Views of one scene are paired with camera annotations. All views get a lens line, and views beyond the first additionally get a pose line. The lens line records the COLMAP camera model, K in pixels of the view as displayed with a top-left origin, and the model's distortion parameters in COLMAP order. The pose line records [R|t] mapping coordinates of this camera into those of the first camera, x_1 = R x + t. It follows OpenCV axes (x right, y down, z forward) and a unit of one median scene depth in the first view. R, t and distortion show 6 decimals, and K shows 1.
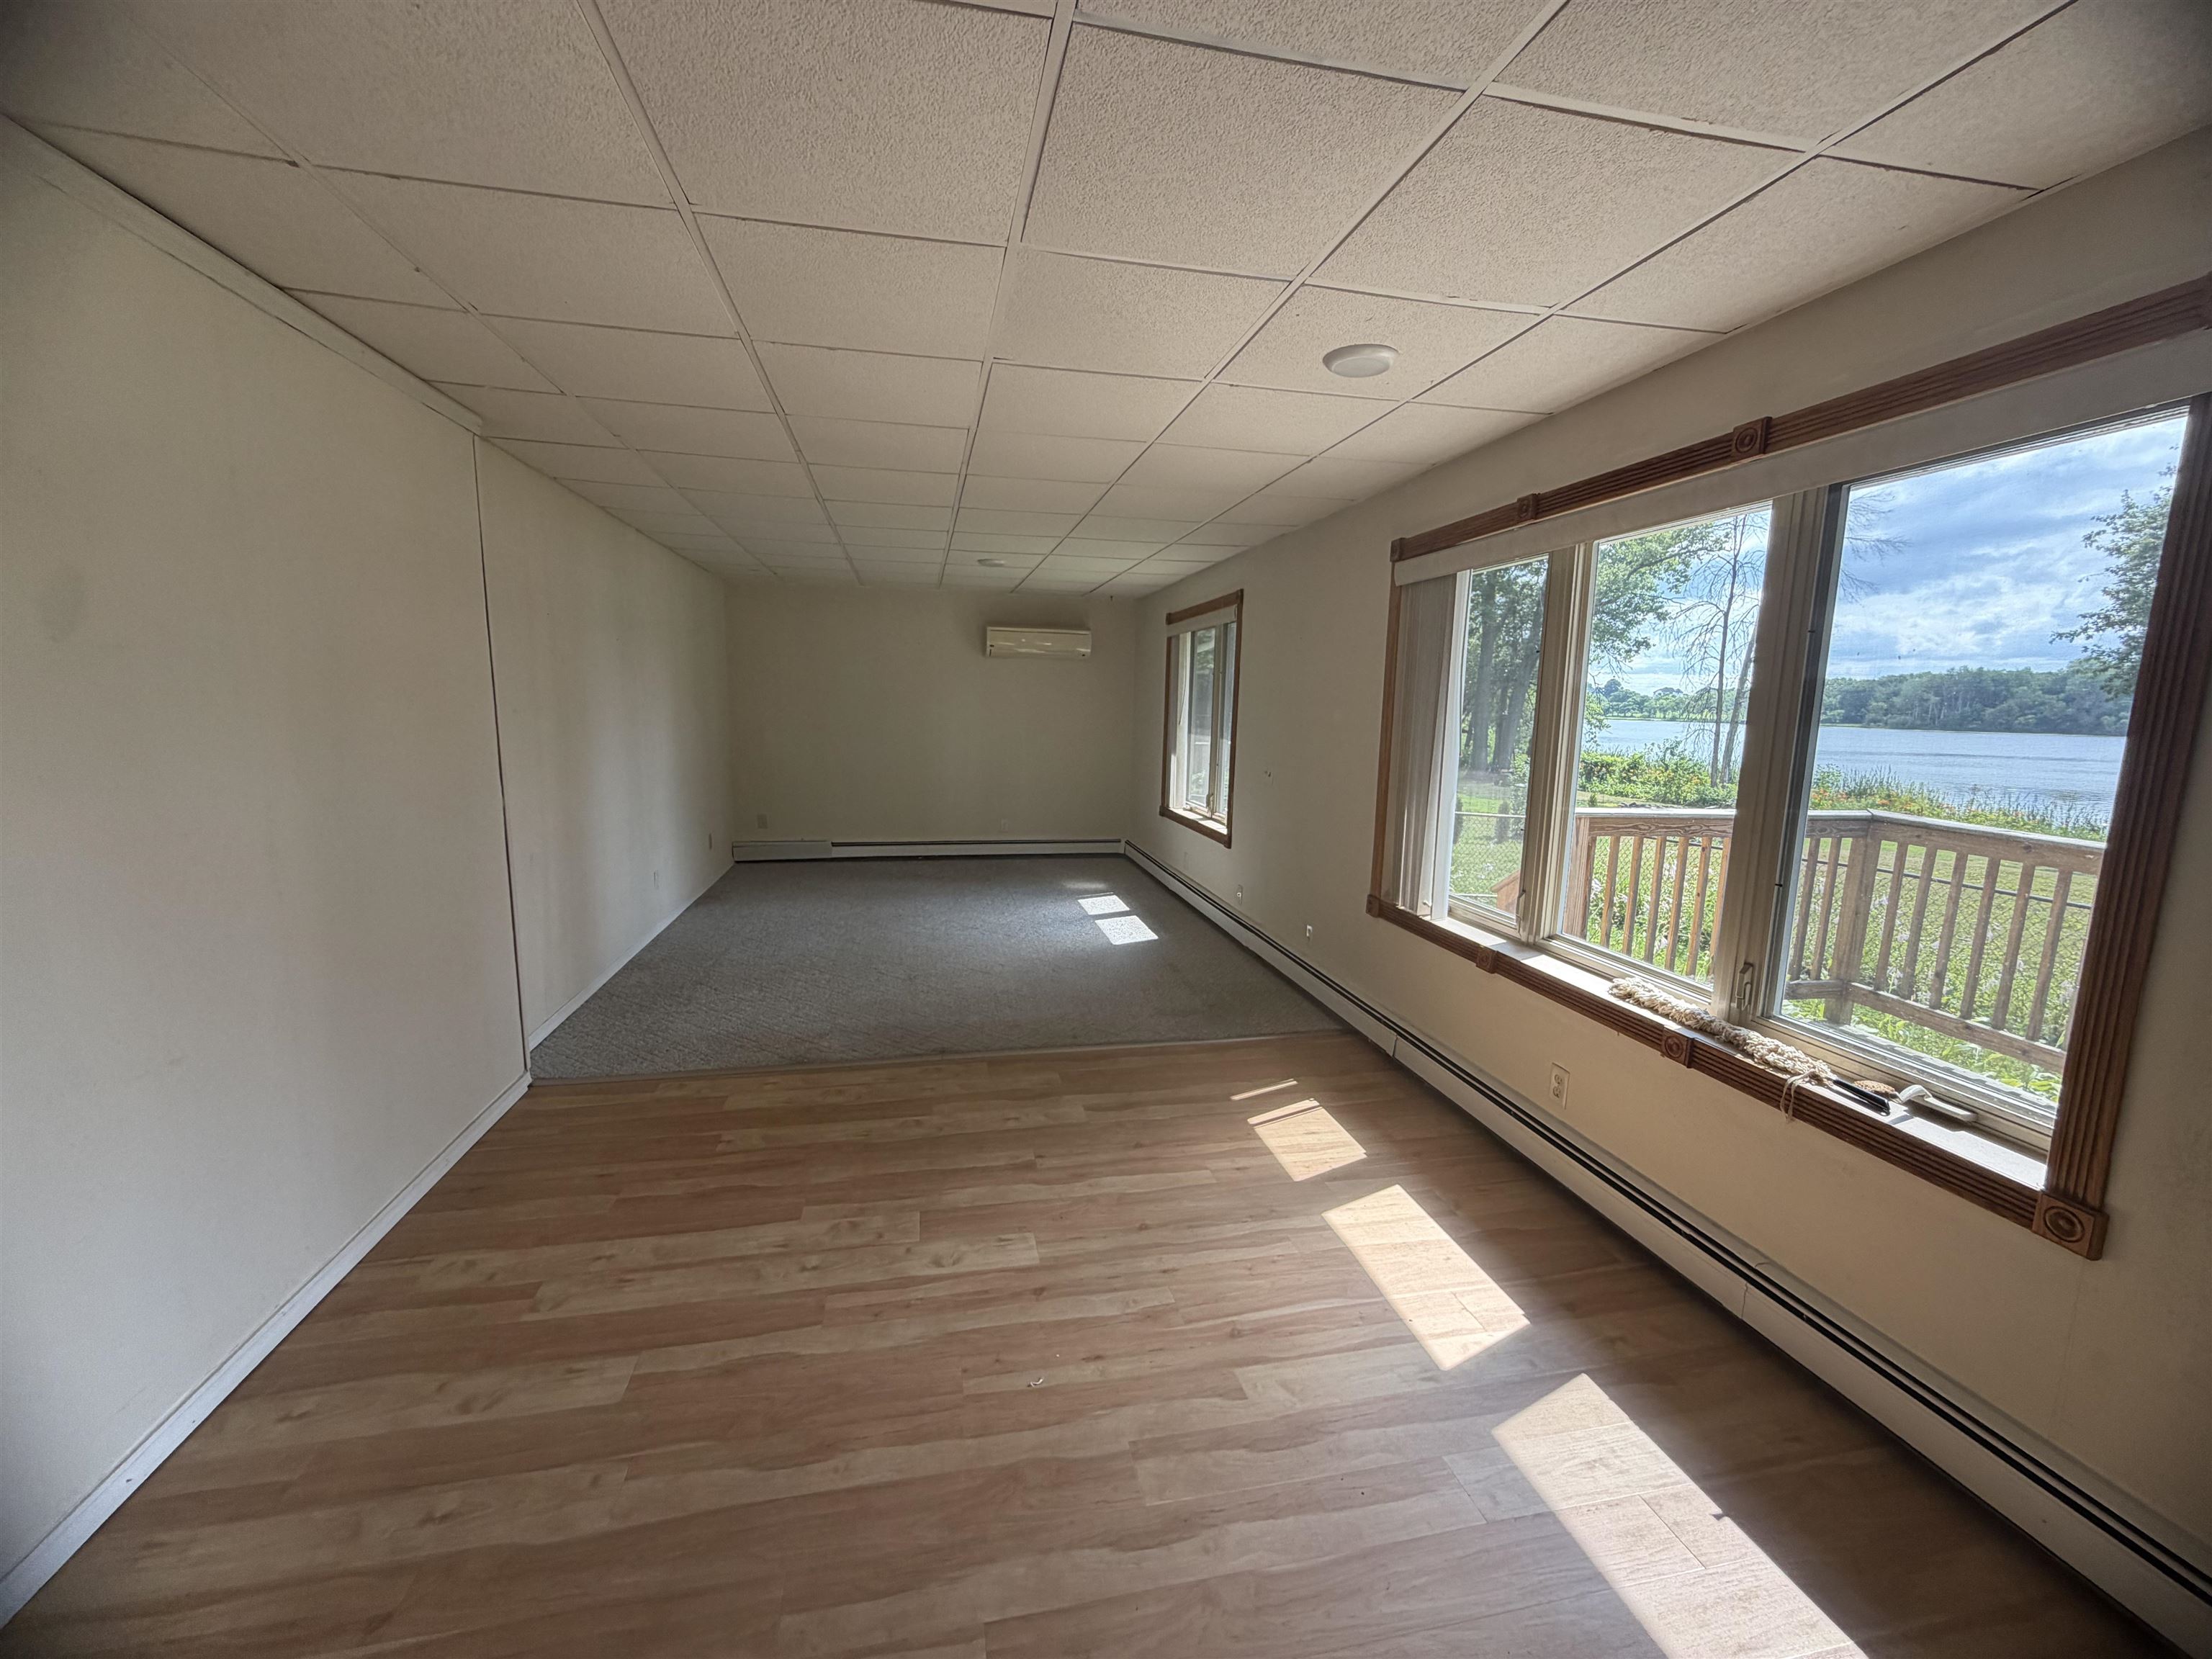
lens RADIAL K [[880.1, 0, 1103.5], [0, 880.1, 822.9], [0, 0, 1]] dist [0.009389, -0.000203]
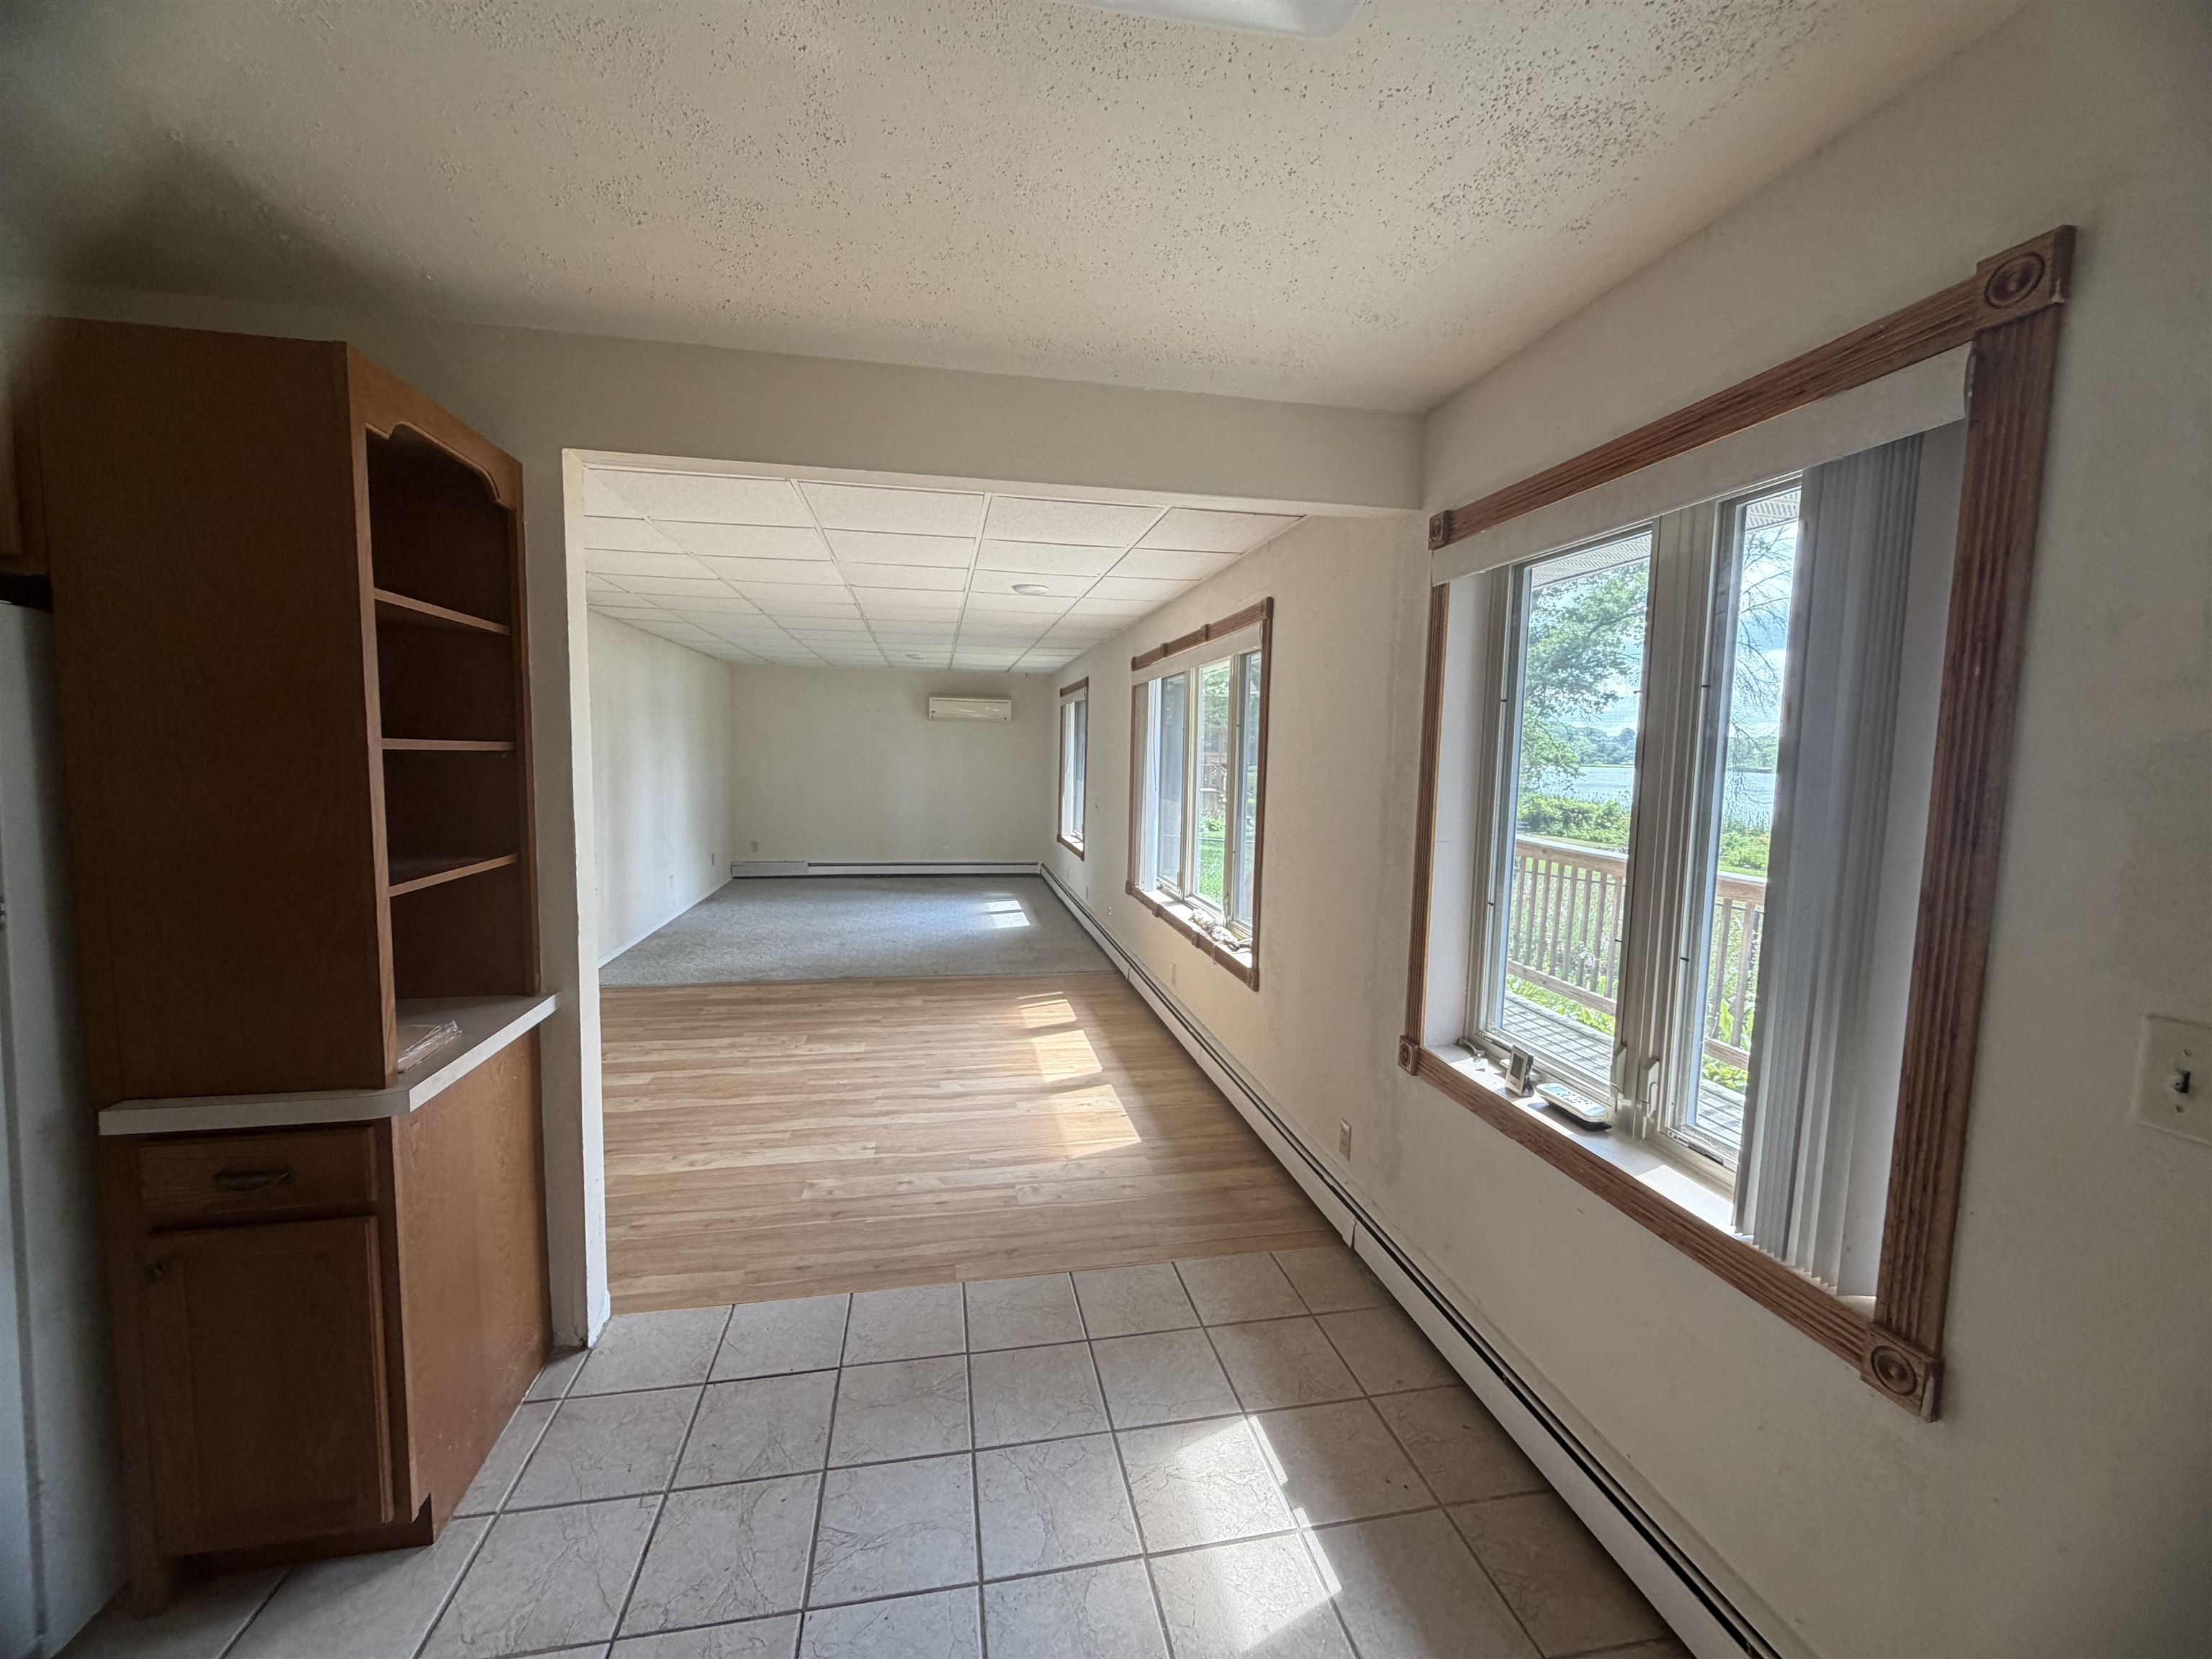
lens RADIAL K [[880.1, 0, 1104.8], [0, 880.1, 822.9], [0, 0, 1]] dist [0.009389, -0.000203]
pose [[0.999856, 0.001038, -0.016963, 0.357538], [-0.001958, 0.998522, -0.054319, 0.079366], [0.016882, 0.054344, 0.998380, -0.686743]]
